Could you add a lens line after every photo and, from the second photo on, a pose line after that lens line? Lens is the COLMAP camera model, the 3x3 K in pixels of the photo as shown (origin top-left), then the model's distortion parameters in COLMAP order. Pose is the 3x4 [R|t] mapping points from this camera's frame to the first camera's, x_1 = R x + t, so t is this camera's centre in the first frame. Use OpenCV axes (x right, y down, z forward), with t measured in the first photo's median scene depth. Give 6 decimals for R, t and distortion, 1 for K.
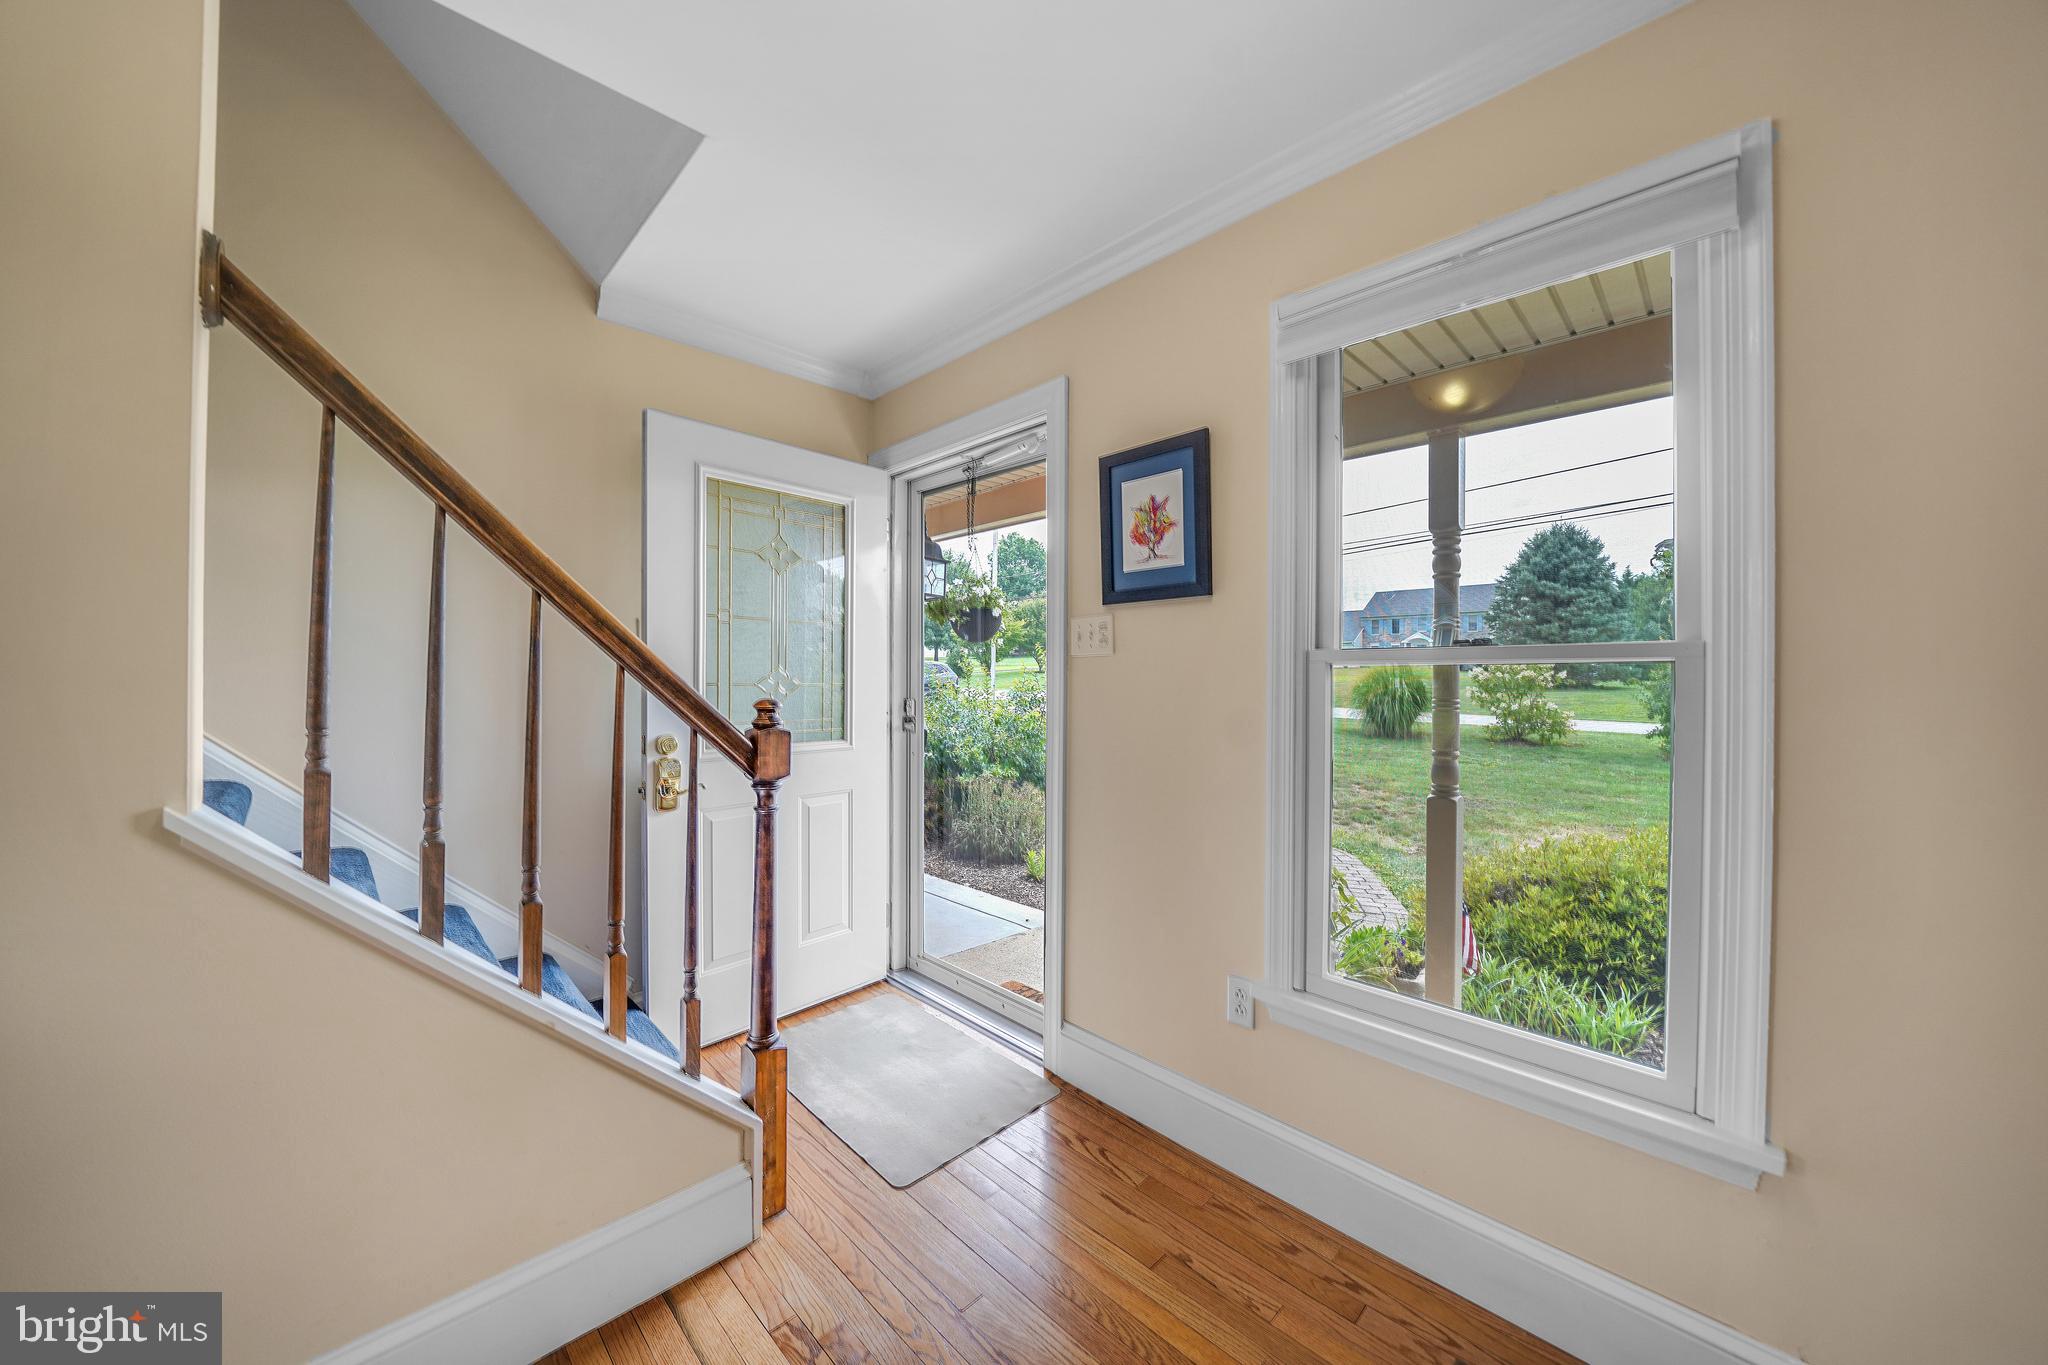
lens RADIAL K [[709.7, 0, 1016.6], [0, 709.7, 679.9], [0, 0, 1]] dist [-0.016826, 0.000521]
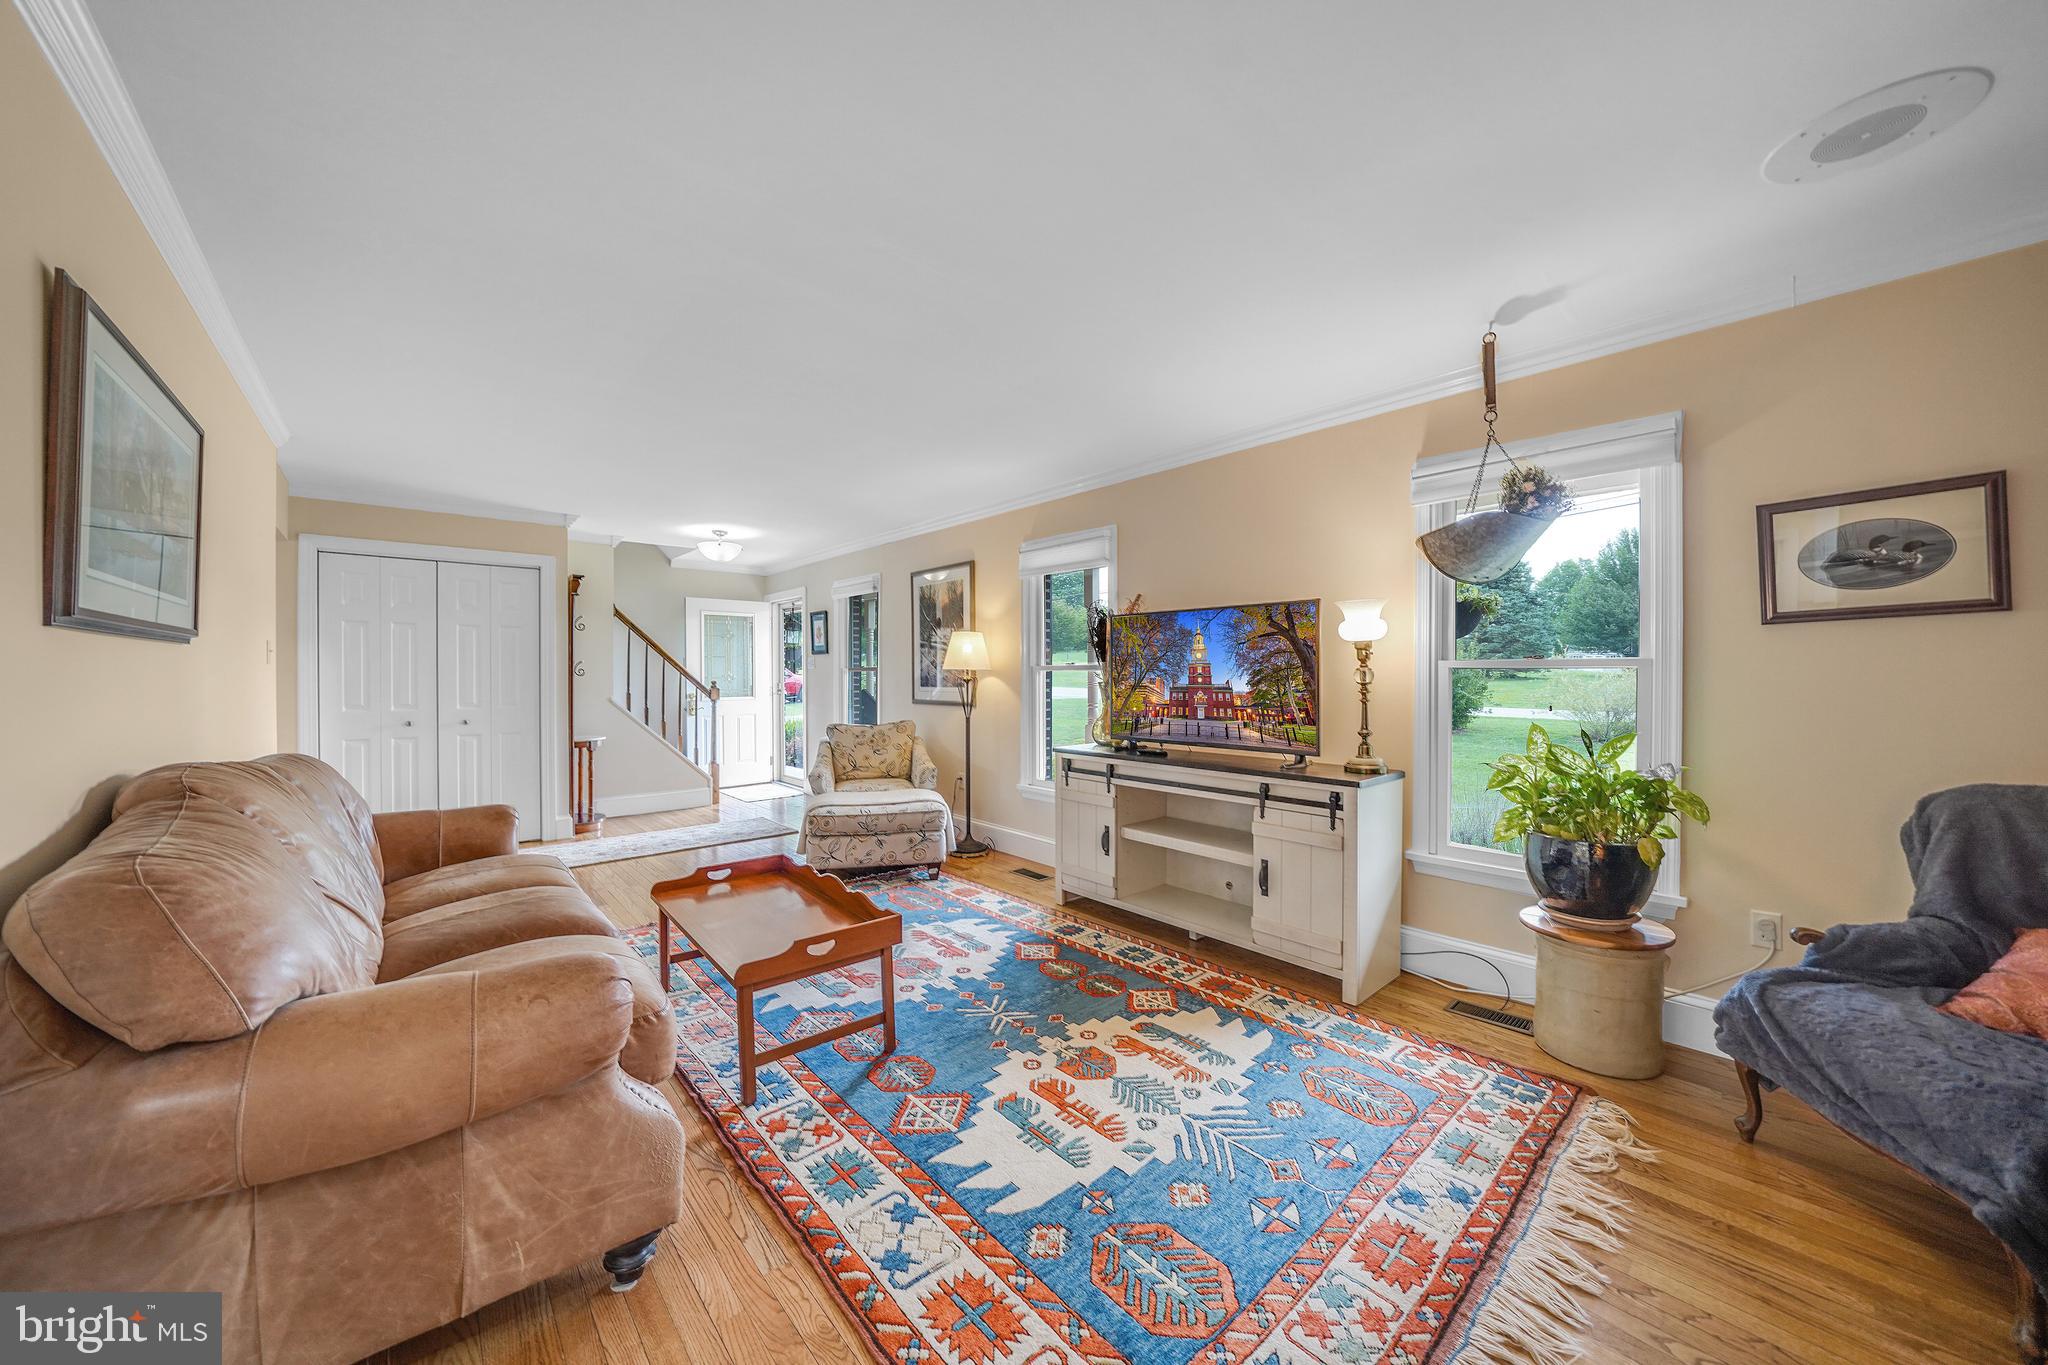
lens RADIAL K [[709.7, 0, 1019.2], [0, 709.7, 681.0], [0, 0, 1]] dist [-0.016826, 0.000521]
pose [[0.998549, -0.007716, -0.053288, 0.189084], [0.008121, 0.999940, 0.007388, 0.001173], [0.053228, -0.007810, 0.998552, -0.349047]]
